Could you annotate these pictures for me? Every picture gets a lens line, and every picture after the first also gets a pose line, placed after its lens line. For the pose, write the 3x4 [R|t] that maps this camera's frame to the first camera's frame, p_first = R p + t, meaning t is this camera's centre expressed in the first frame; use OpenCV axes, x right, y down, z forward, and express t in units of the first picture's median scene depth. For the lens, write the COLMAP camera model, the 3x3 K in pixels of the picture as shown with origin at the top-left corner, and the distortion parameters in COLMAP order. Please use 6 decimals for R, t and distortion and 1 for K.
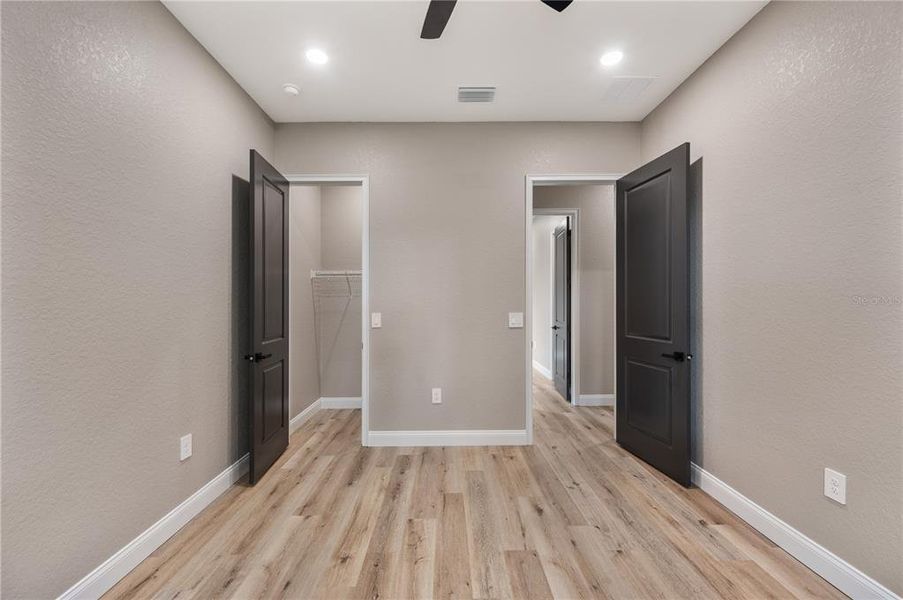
lens RADIAL K [[359.8, 0, 448.5], [0, 359.8, 303.7], [0, 0, 1]] dist [0.001648, 0.000214]
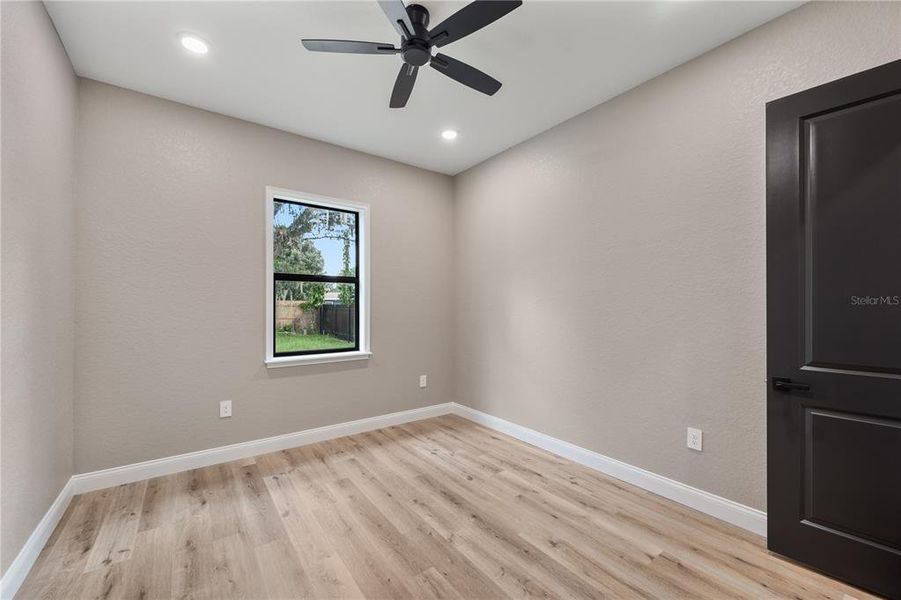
lens RADIAL K [[359.0, 0, 449.3], [0, 359.0, 309.3], [0, 0, 1]] dist [0.001648, 0.000214]
pose [[-0.812547, 0.010796, -0.582796, 0.567101], [0.004333, 0.999913, 0.012481, -0.015438], [0.582880, 0.007616, -0.812523, 1.615555]]
